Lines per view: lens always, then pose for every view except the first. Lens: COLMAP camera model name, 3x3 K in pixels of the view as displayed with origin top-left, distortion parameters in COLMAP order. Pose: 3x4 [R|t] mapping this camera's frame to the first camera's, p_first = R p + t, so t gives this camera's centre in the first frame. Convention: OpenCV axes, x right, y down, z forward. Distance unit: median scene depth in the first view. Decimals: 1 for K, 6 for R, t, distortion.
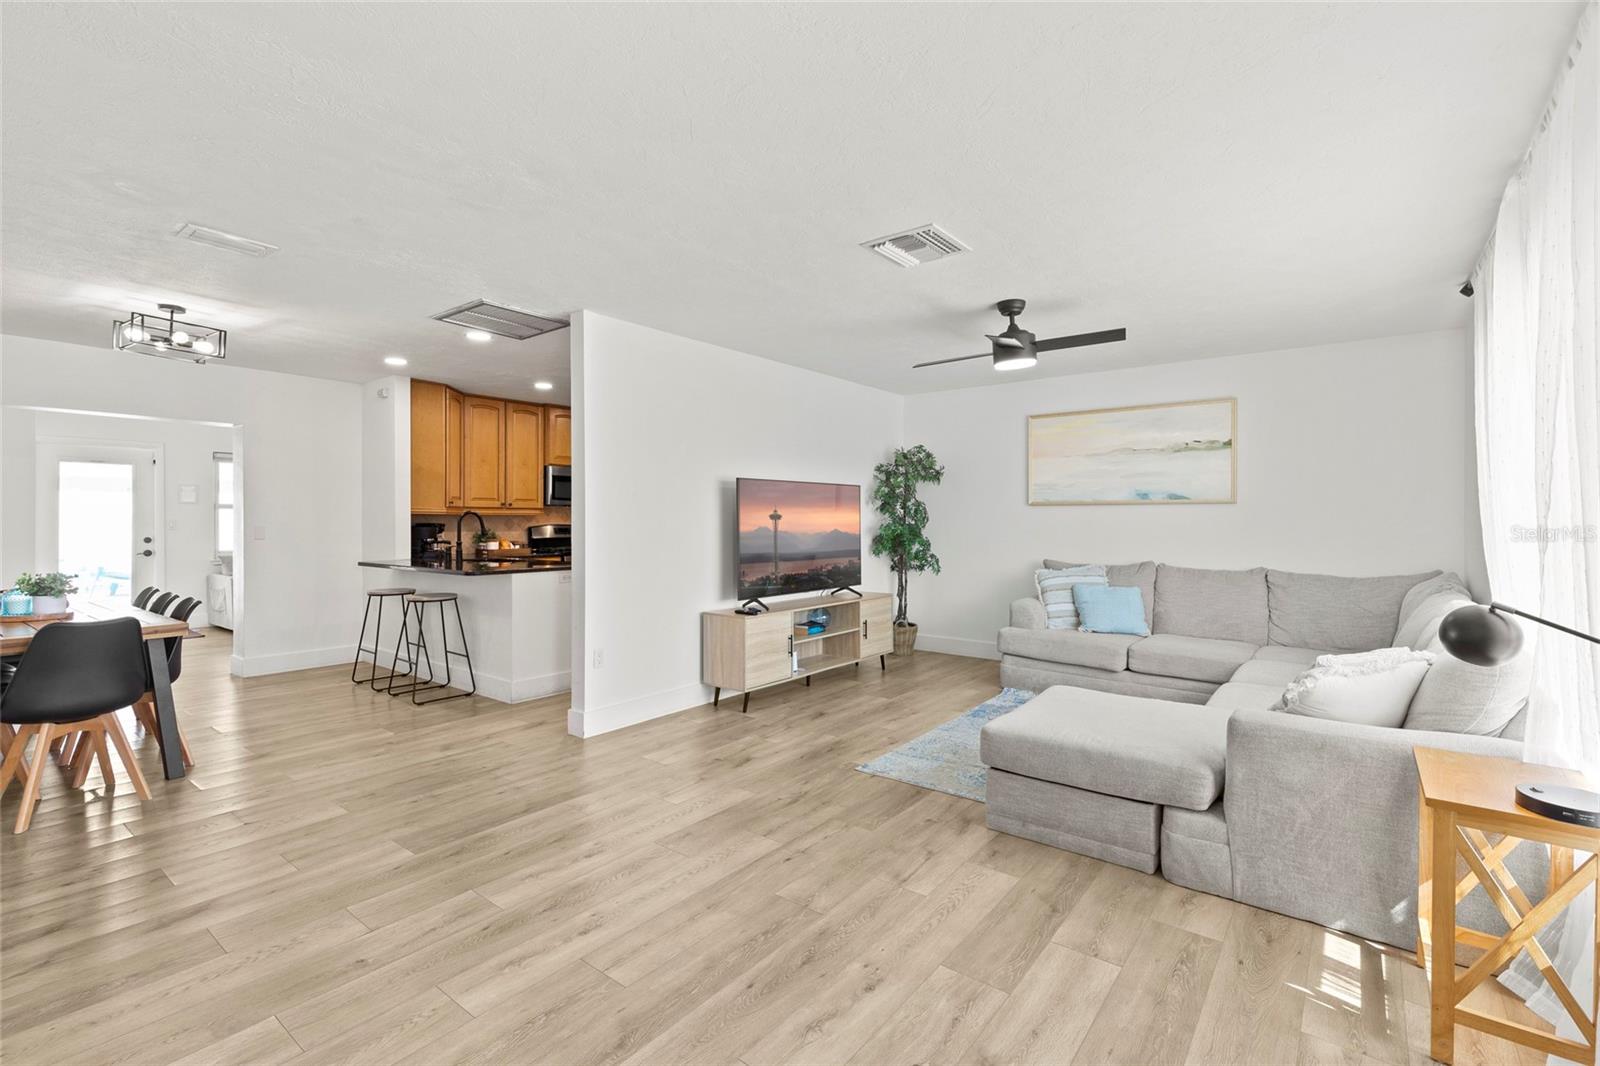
lens RADIAL K [[720.4, 0, 800.7], [0, 720.4, 531.3], [0, 0, 1]] dist [0.008362, 0.000385]
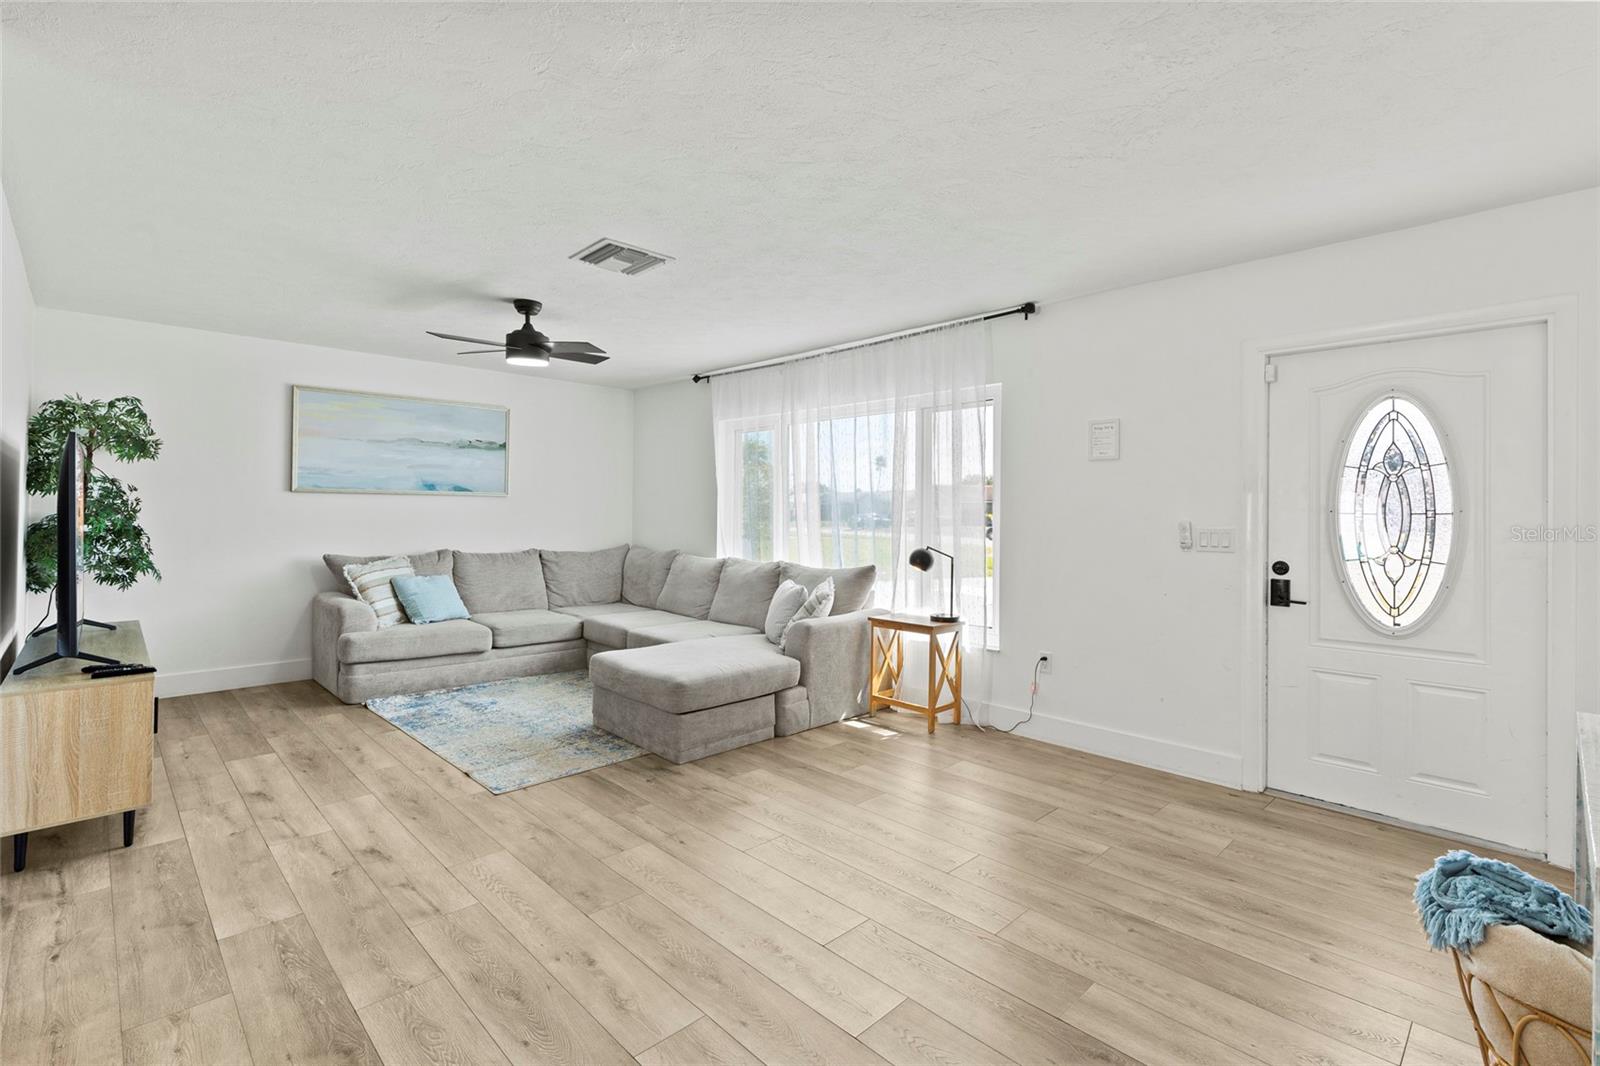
lens RADIAL K [[720.4, 0, 806.0], [0, 720.4, 522.9], [0, 0, 1]] dist [0.008362, 0.000385]
pose [[0.143638, -0.017626, 0.989473, -0.677242], [0.010646, 0.999811, 0.016265, -0.011828], [-0.989573, 0.008197, 0.143799, 0.452053]]
